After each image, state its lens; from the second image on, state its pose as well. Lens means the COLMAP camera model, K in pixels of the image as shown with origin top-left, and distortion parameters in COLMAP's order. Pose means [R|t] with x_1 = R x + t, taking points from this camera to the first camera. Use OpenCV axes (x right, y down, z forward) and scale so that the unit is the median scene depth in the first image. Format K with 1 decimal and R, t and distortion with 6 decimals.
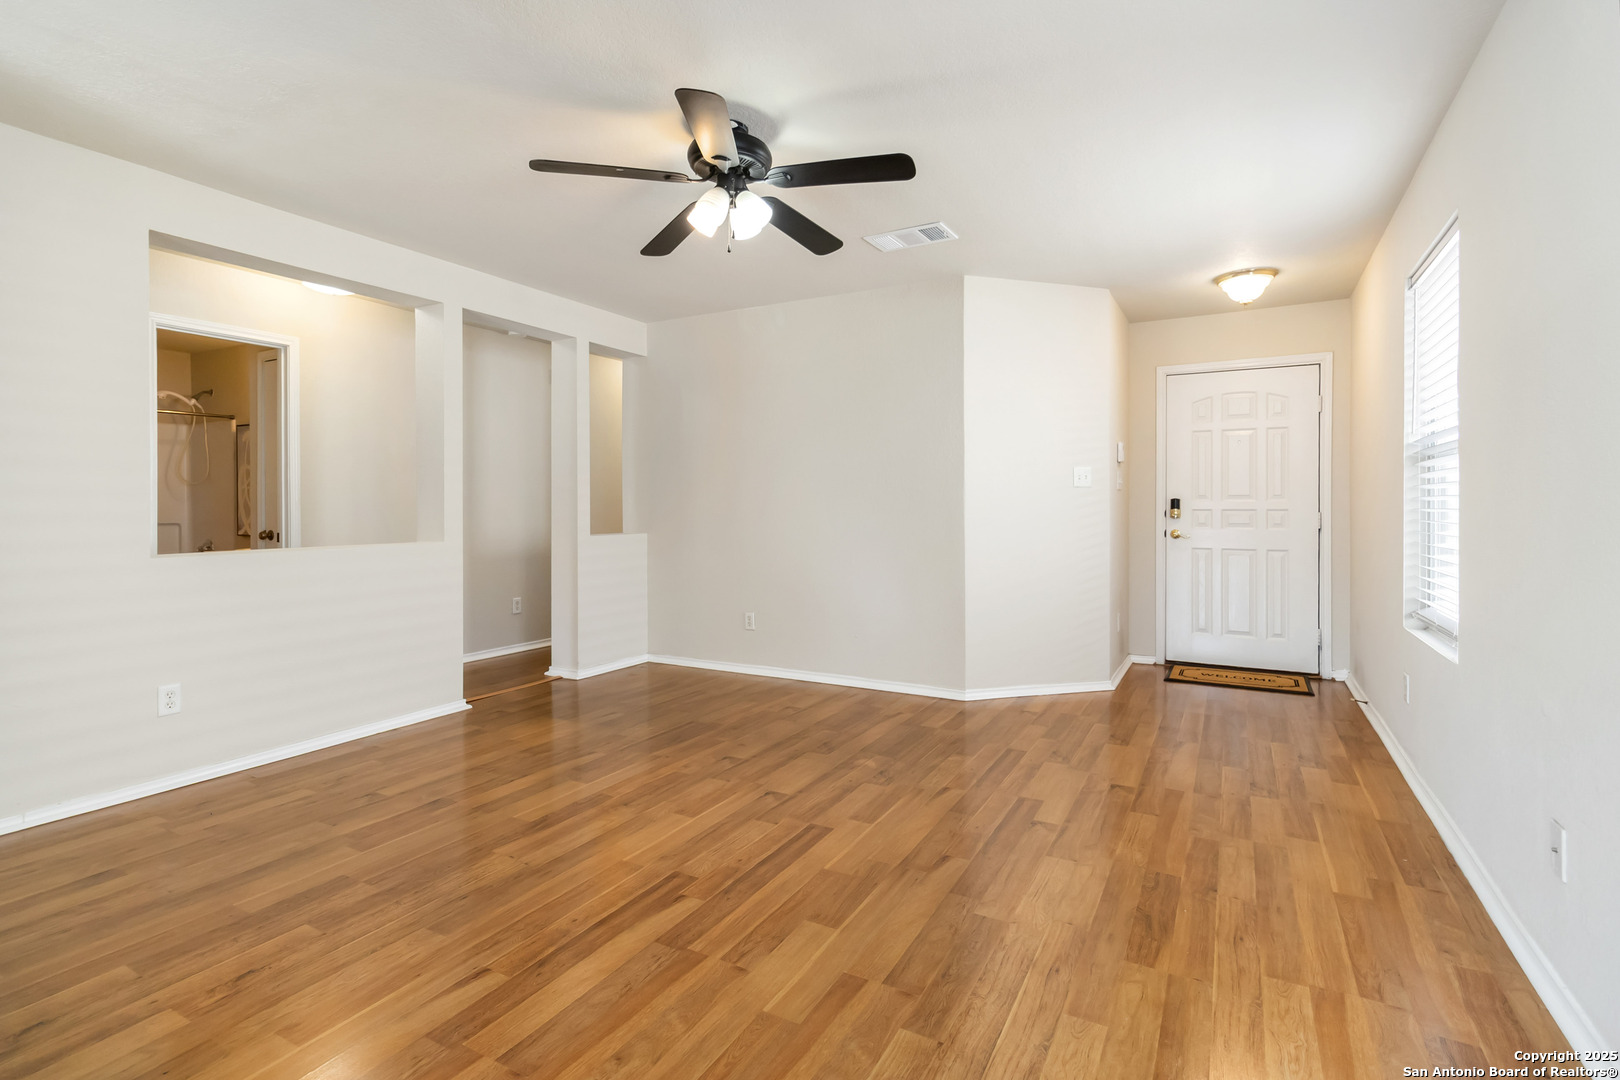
lens RADIAL K [[760.1, 0, 819.1], [0, 760.1, 511.0], [0, 0, 1]] dist [0.001655, 0.000798]
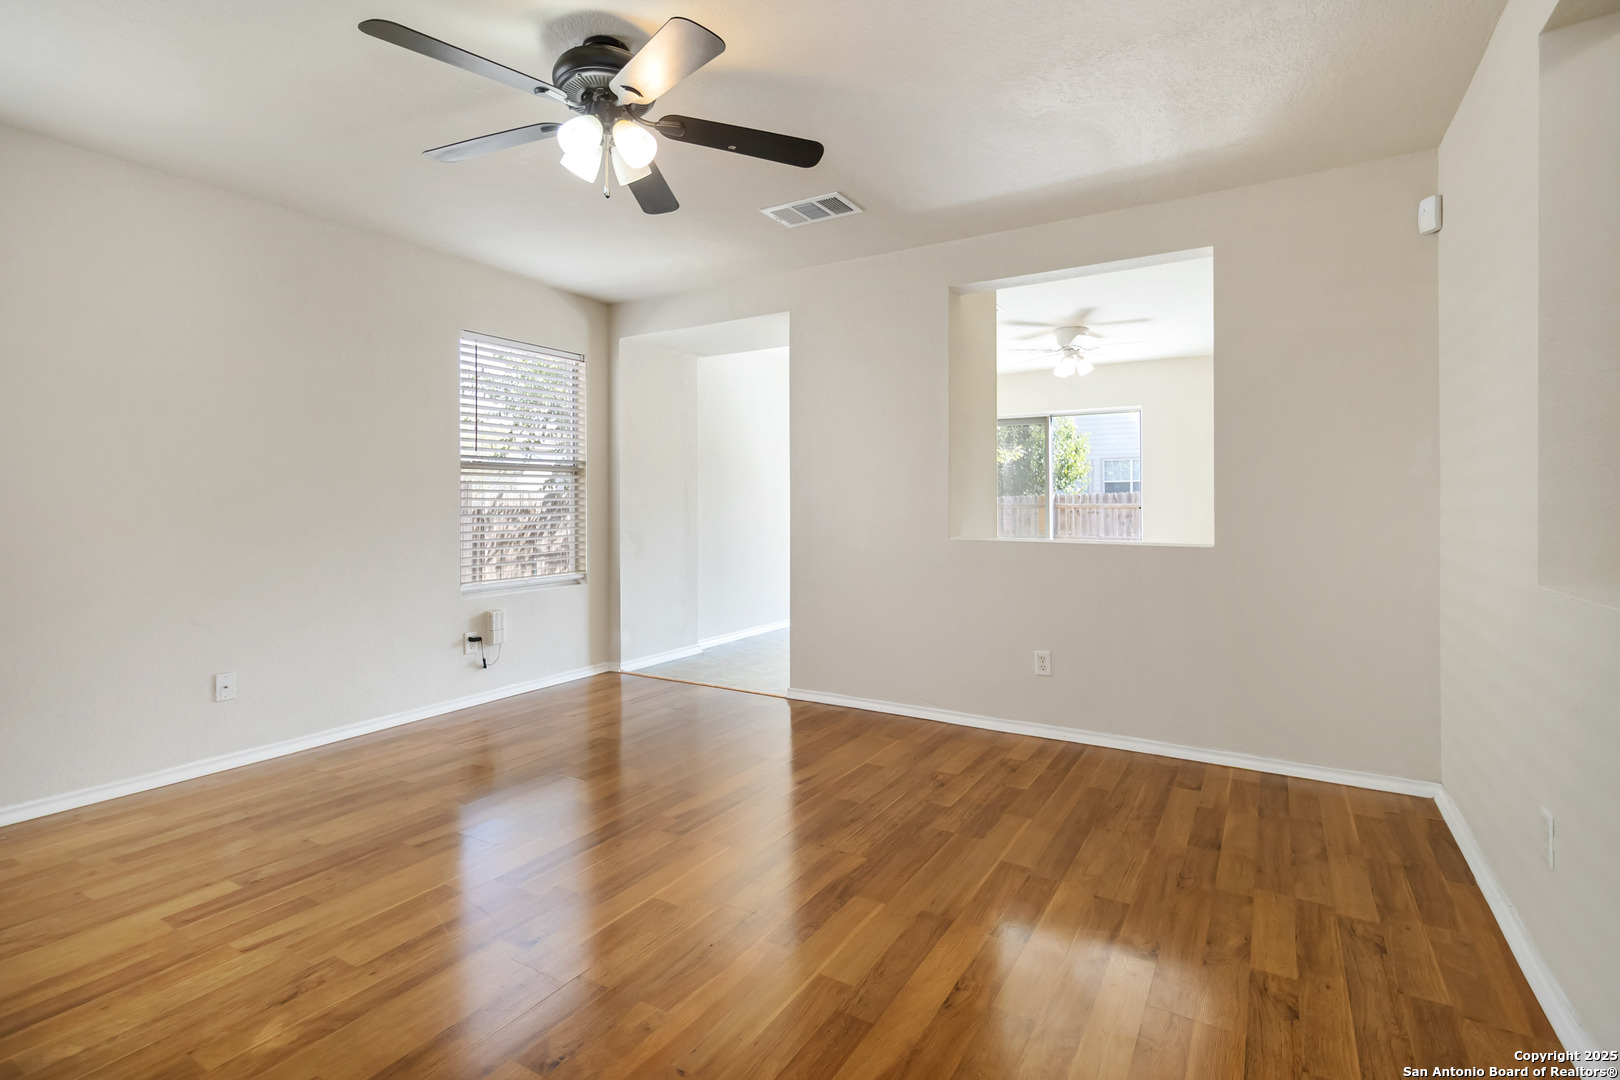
lens RADIAL K [[764.9, 0, 838.0], [0, 764.9, 507.7], [0, 0, 1]] dist [-0.000379, 0.000192]
pose [[-0.999869, 0.005815, 0.015094, -0.408048], [0.005940, 0.999948, 0.008260, -0.009258], [-0.015045, 0.008348, -0.999852, 1.963054]]
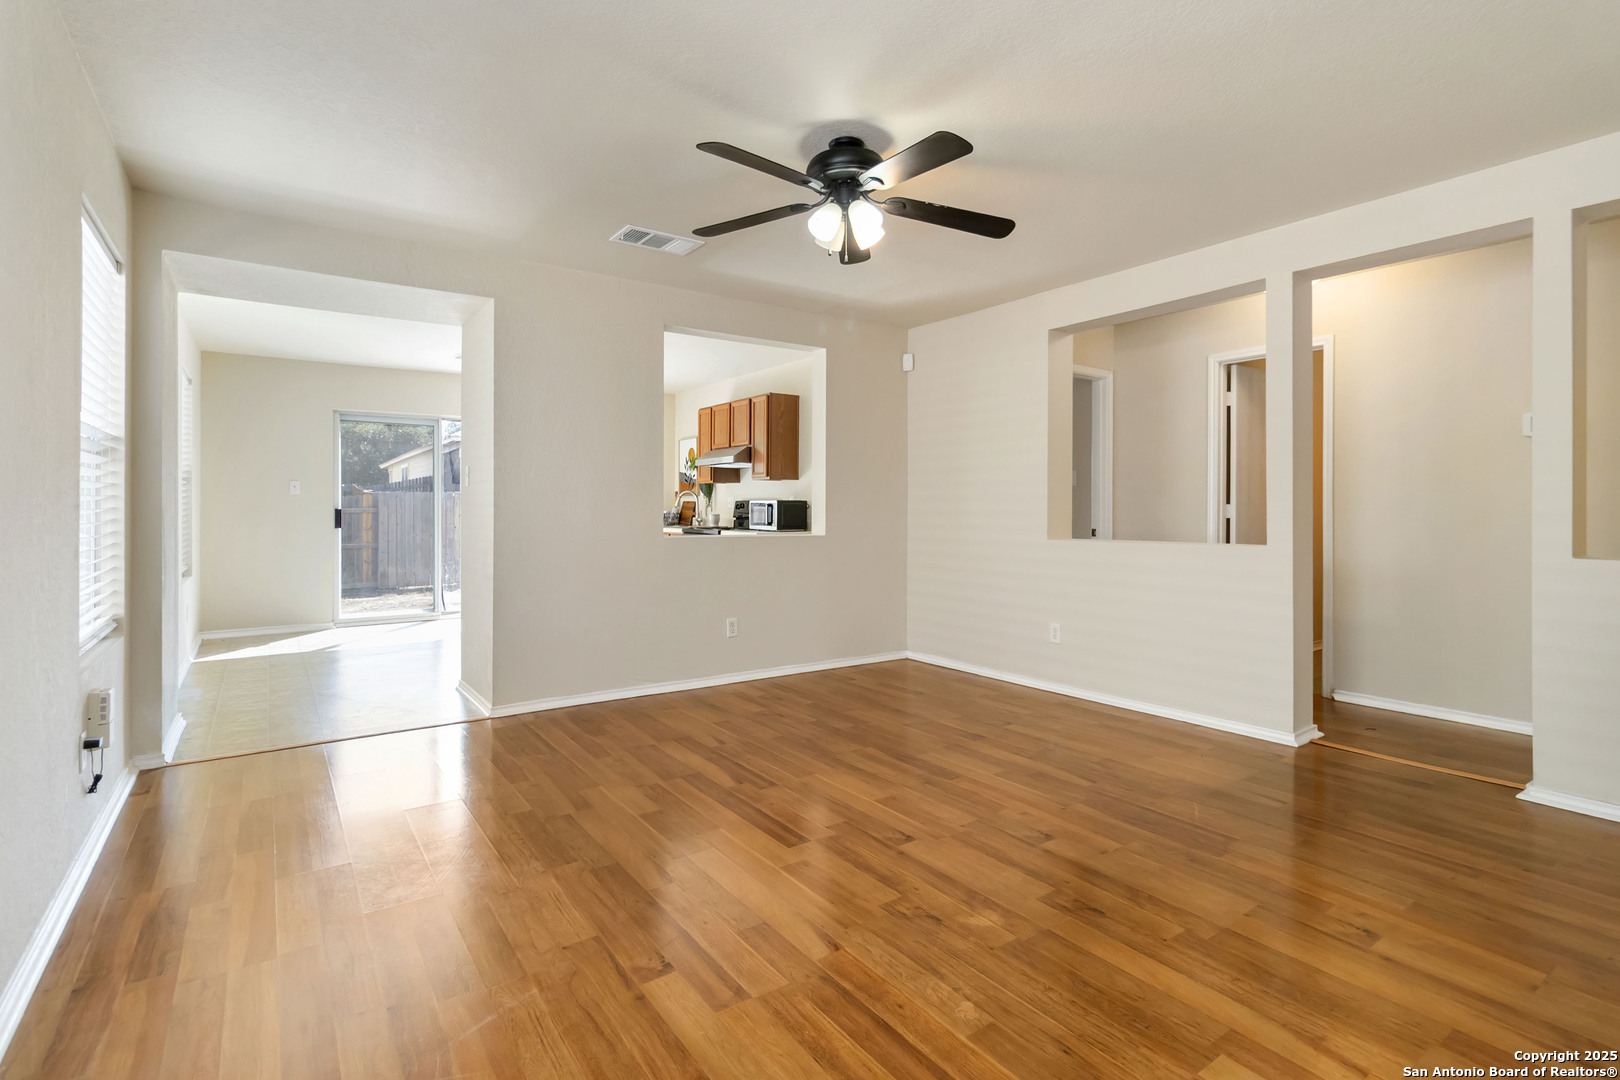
lens RADIAL K [[760.1, 0, 819.1], [0, 760.1, 511.0], [0, 0, 1]] dist [0.001655, 0.000798]
pose [[-0.427308, 0.006152, -0.904085, 0.907685], [-0.003169, 0.999961, 0.008302, -0.012122], [0.904101, 0.006412, -0.427271, 1.517181]]
